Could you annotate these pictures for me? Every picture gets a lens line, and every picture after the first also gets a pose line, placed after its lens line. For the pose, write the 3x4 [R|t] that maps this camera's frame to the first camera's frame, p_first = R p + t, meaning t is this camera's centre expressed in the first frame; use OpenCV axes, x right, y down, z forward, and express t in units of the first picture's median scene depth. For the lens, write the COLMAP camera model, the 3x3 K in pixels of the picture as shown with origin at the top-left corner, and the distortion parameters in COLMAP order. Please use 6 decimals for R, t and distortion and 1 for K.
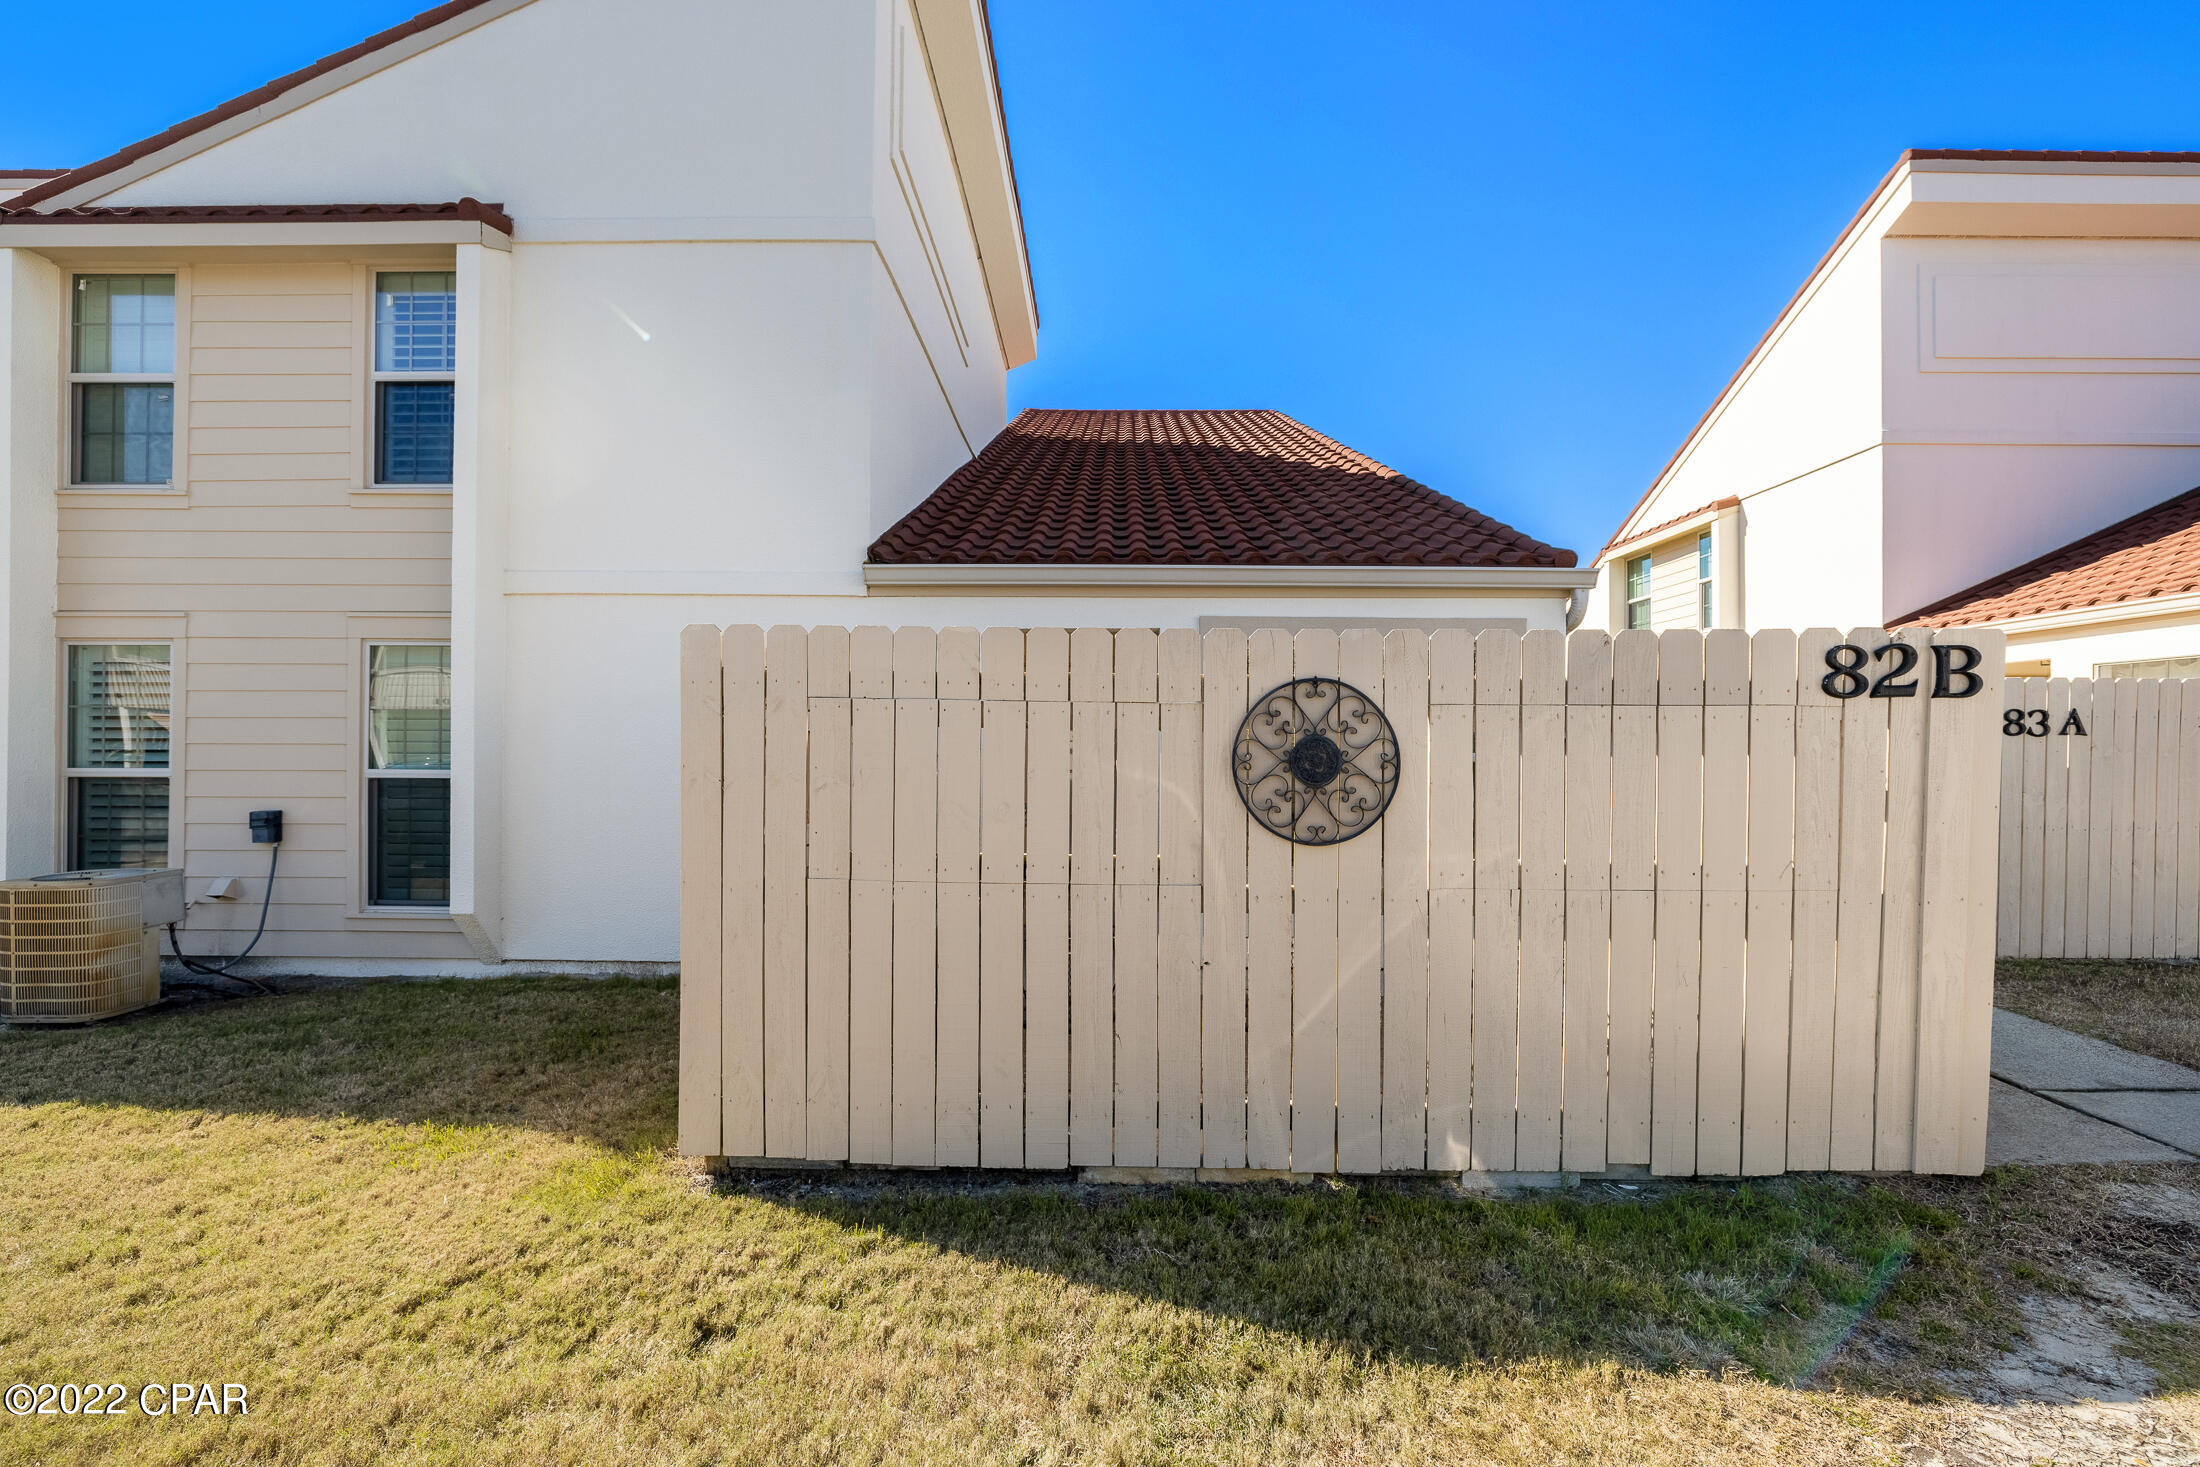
lens RADIAL K [[1001.3, 0, 1099.1], [0, 1001.3, 748.4], [0, 0, 1]] dist [-0.014733, 0.000316]
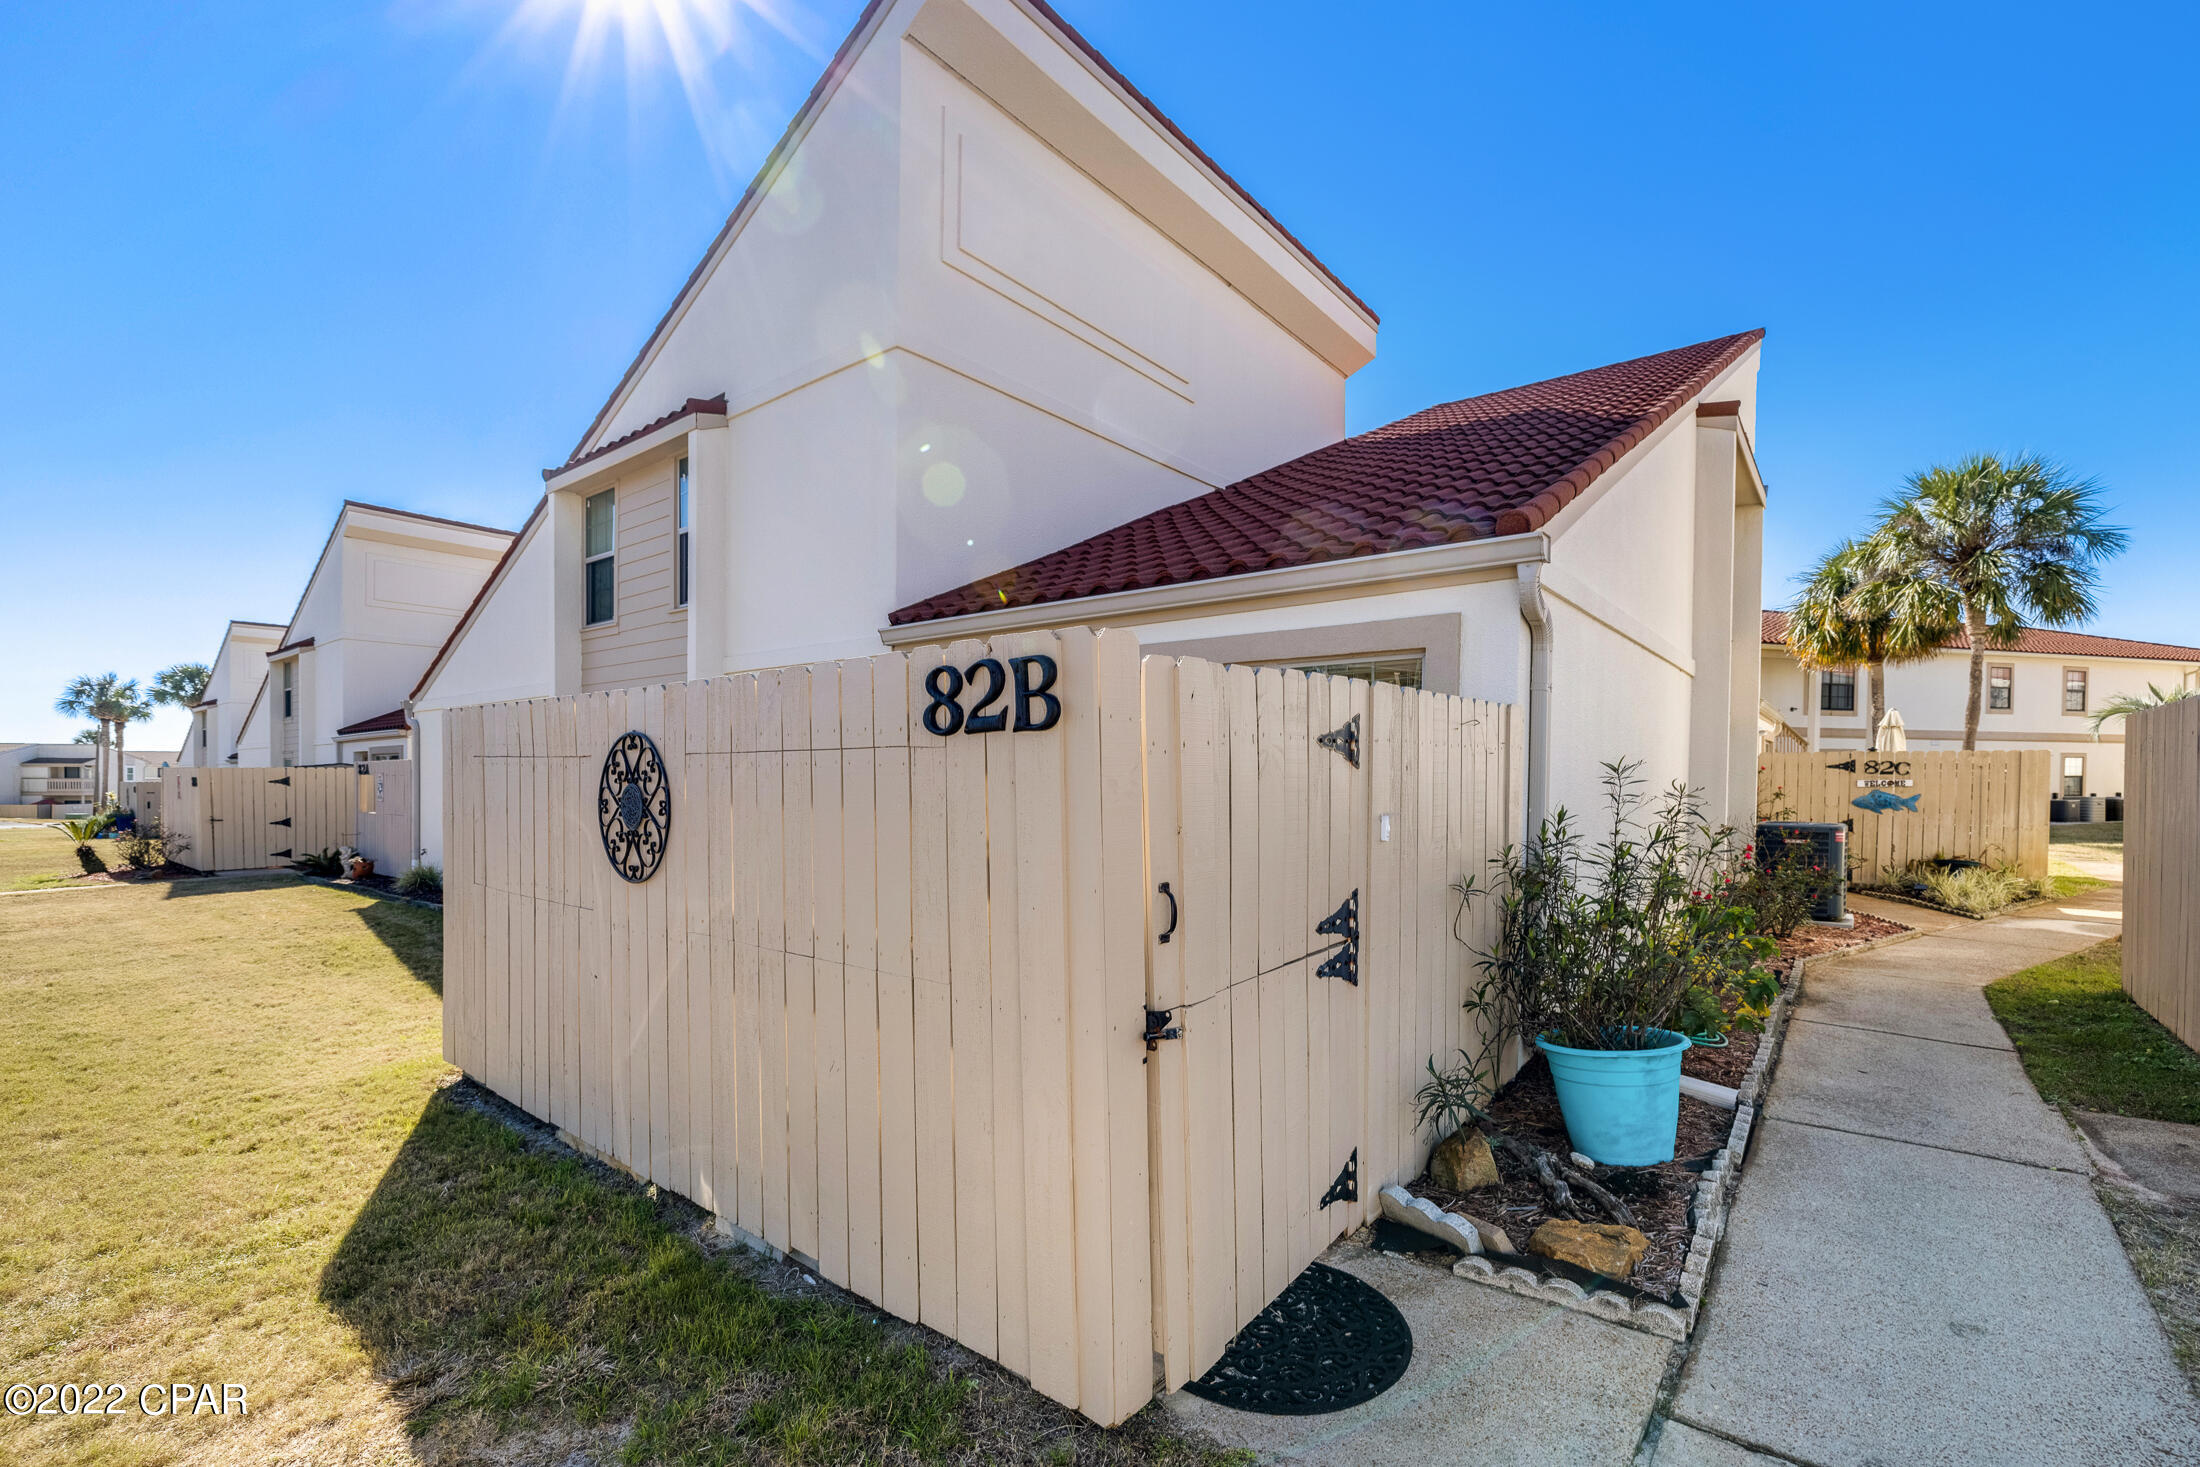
lens RADIAL K [[960.7, 0, 1090.3], [0, 960.7, 786.4], [0, 0, 1]] dist [0.003505, -0.000312]
pose [[0.786429, 0.001871, -0.617678, 1.300191], [0.009653, 0.999836, 0.015319, -0.021681], [0.617606, -0.018009, 0.786282, 0.483511]]
